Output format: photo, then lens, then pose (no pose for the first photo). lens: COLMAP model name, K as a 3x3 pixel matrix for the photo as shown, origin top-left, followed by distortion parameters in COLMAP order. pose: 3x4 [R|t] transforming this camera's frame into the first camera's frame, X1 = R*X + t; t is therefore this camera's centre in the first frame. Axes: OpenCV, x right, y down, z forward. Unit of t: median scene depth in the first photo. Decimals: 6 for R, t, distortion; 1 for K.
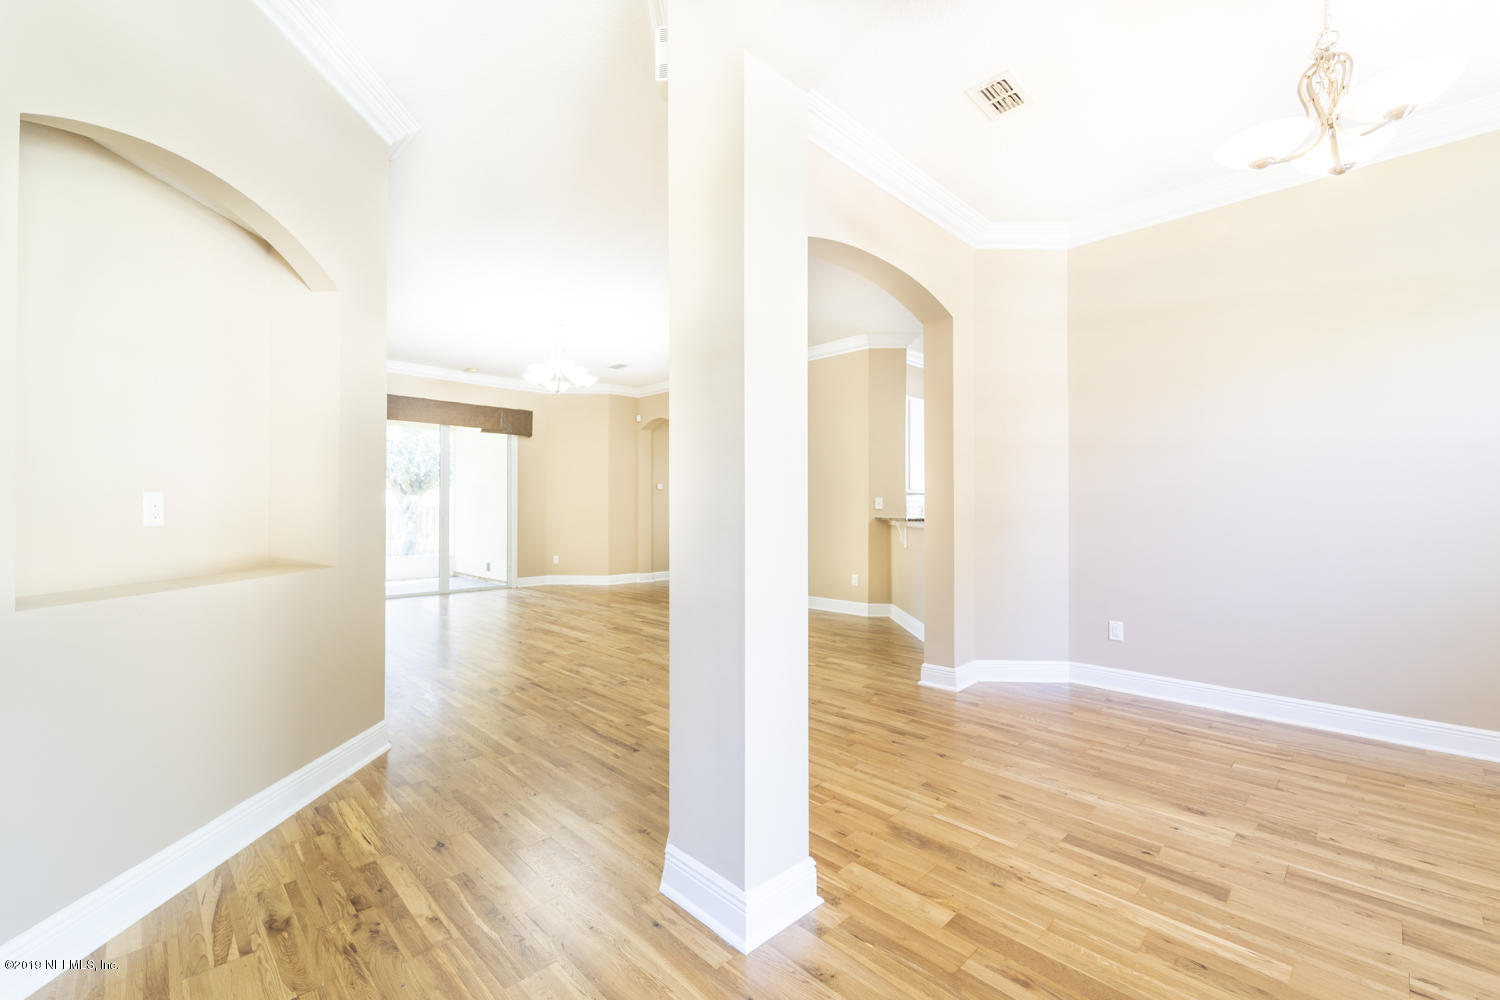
lens RADIAL K [[629.7, 0, 750.8], [0, 629.7, 502.1], [0, 0, 1]] dist [0.003570, -0.000088]
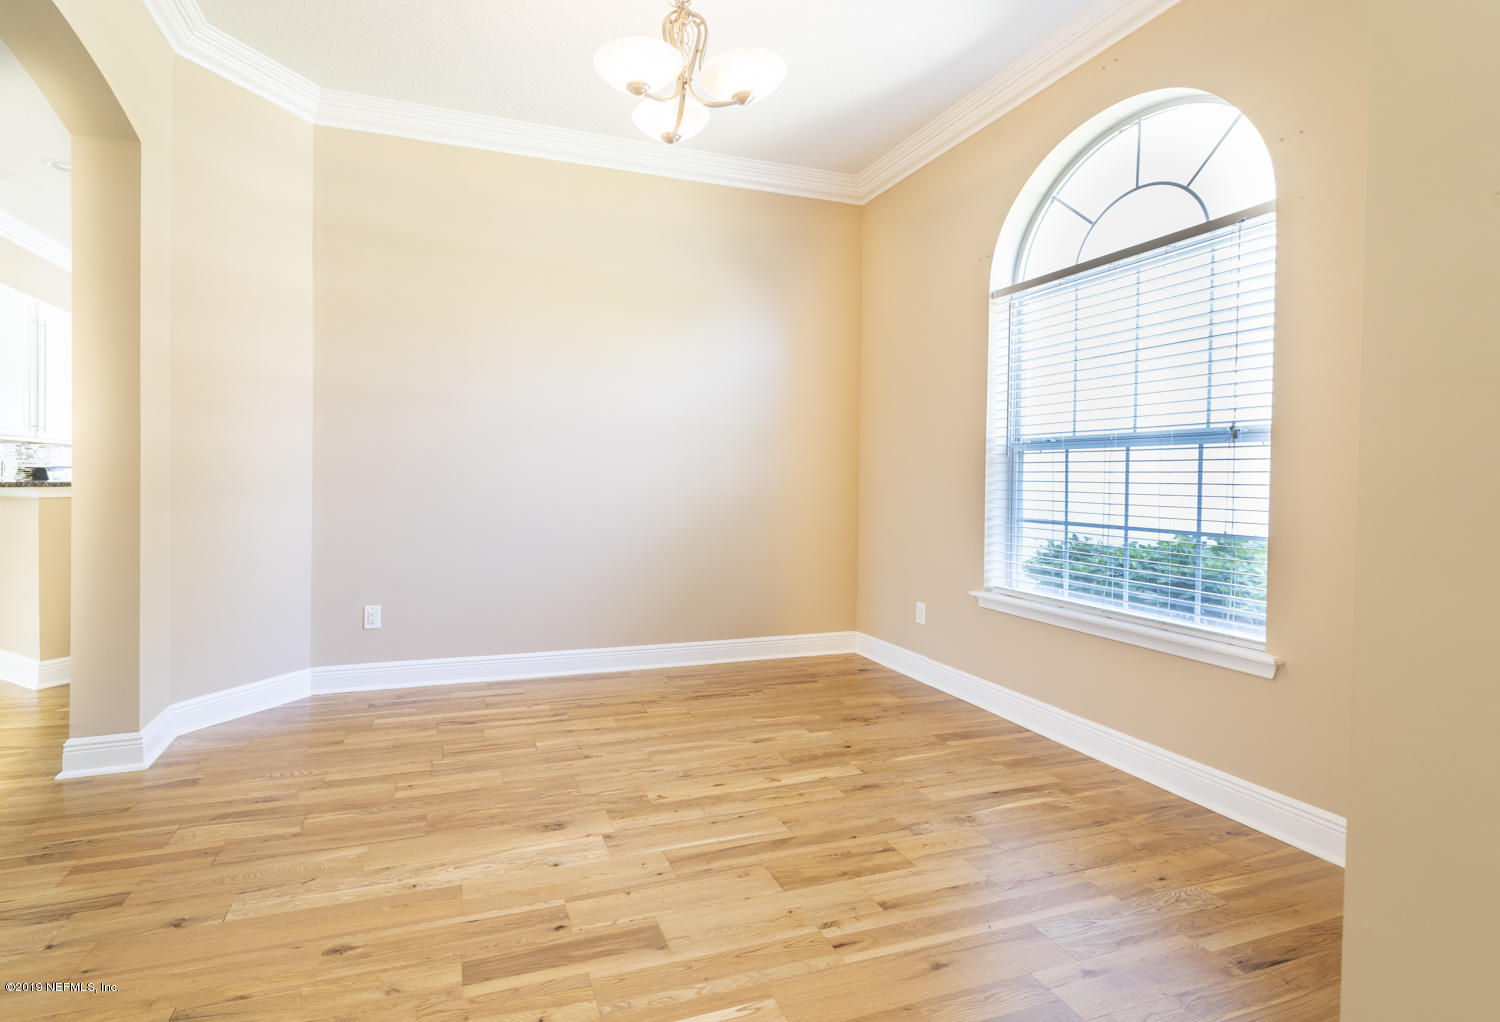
lens RADIAL K [[653.7, 0, 676.3], [0, 653.7, 474.3], [0, 0, 1]] dist [0.003292, -0.002365]
pose [[0.452849, 0.001812, 0.891585, -0.001998], [-0.018539, 0.999801, 0.007384, 0.006935], [-0.891394, -0.019873, 0.452793, 0.377138]]
